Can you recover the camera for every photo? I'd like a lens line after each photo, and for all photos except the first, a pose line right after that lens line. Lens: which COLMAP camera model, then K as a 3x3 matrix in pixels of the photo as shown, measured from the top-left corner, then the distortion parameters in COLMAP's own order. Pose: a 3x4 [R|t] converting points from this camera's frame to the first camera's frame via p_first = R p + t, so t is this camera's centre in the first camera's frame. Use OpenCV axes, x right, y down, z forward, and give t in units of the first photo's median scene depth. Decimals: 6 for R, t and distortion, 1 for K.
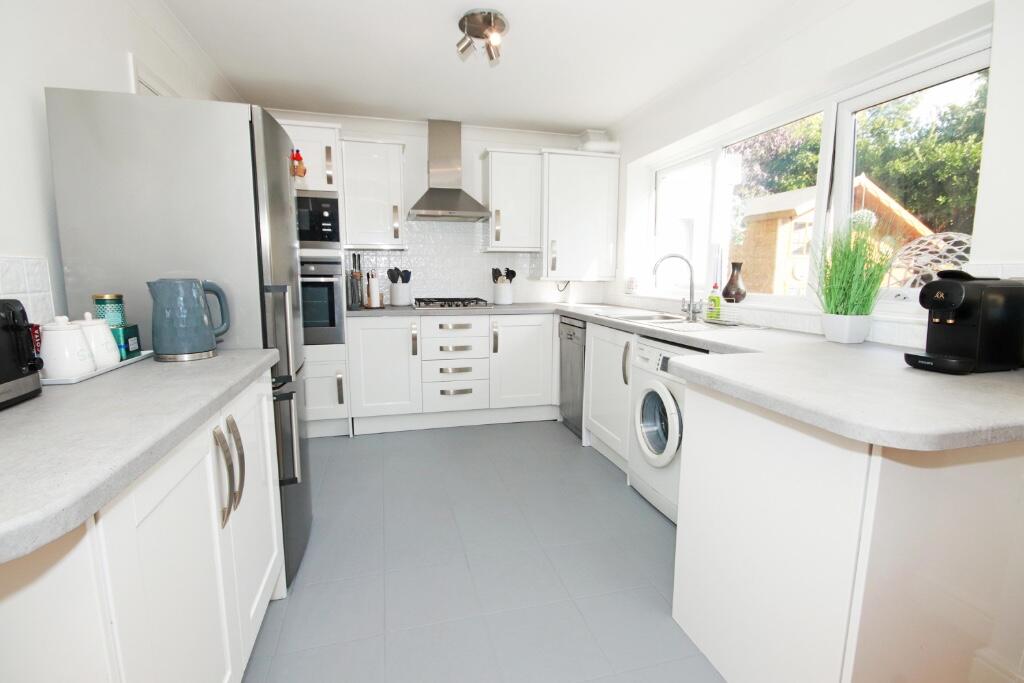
lens RADIAL K [[500.9, 0, 512.0], [0, 500.9, 341.5], [0, 0, 1]] dist [0.002140, 0.000706]
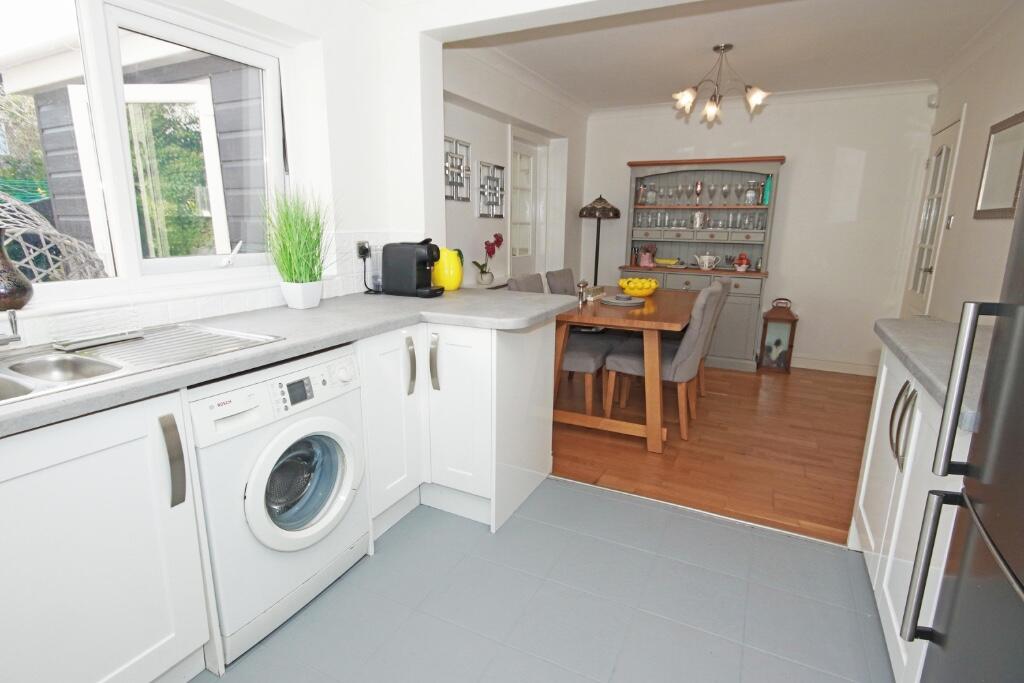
lens RADIAL K [[500.9, 0, 512.0], [0, 500.9, 341.5], [0, 0, 1]] dist [0.002140, 0.000706]
pose [[-0.734498, -0.167975, 0.657493, -0.191616], [0.083579, 0.939112, 0.333291, -0.127260], [-0.673444, 0.299754, -0.675737, 0.743429]]
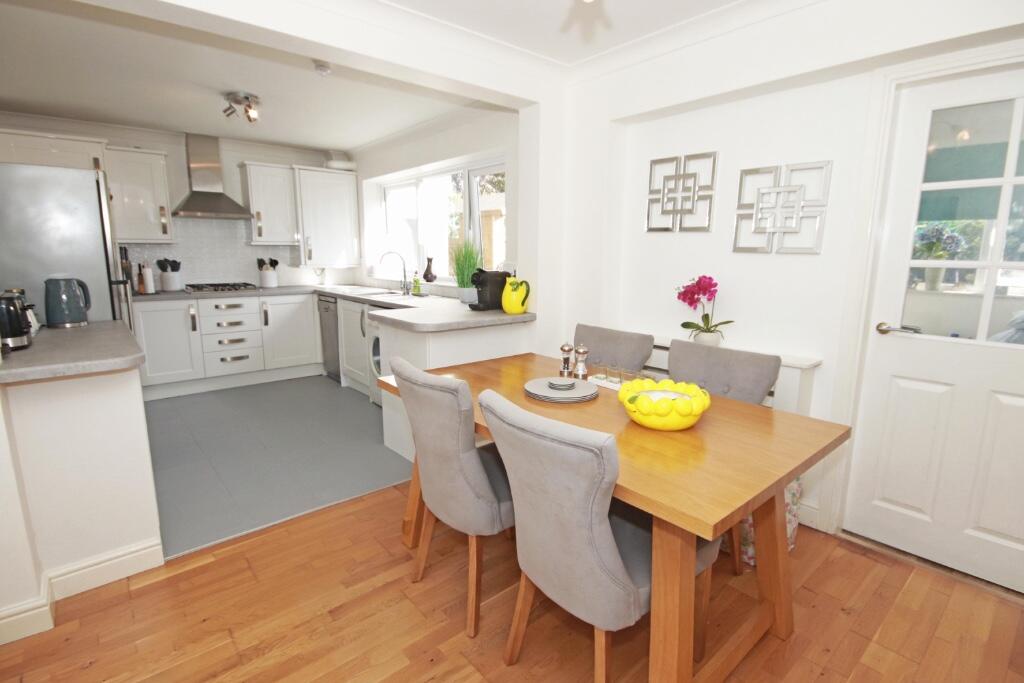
lens RADIAL K [[500.9, 0, 512.0], [0, 500.9, 341.5], [0, 0, 1]] dist [0.002140, 0.000706]
pose [[0.901967, -0.076066, 0.425052, -0.013978], [0.058093, 0.996789, 0.055107, 0.028621], [-0.427879, -0.025012, 0.903490, -0.420965]]
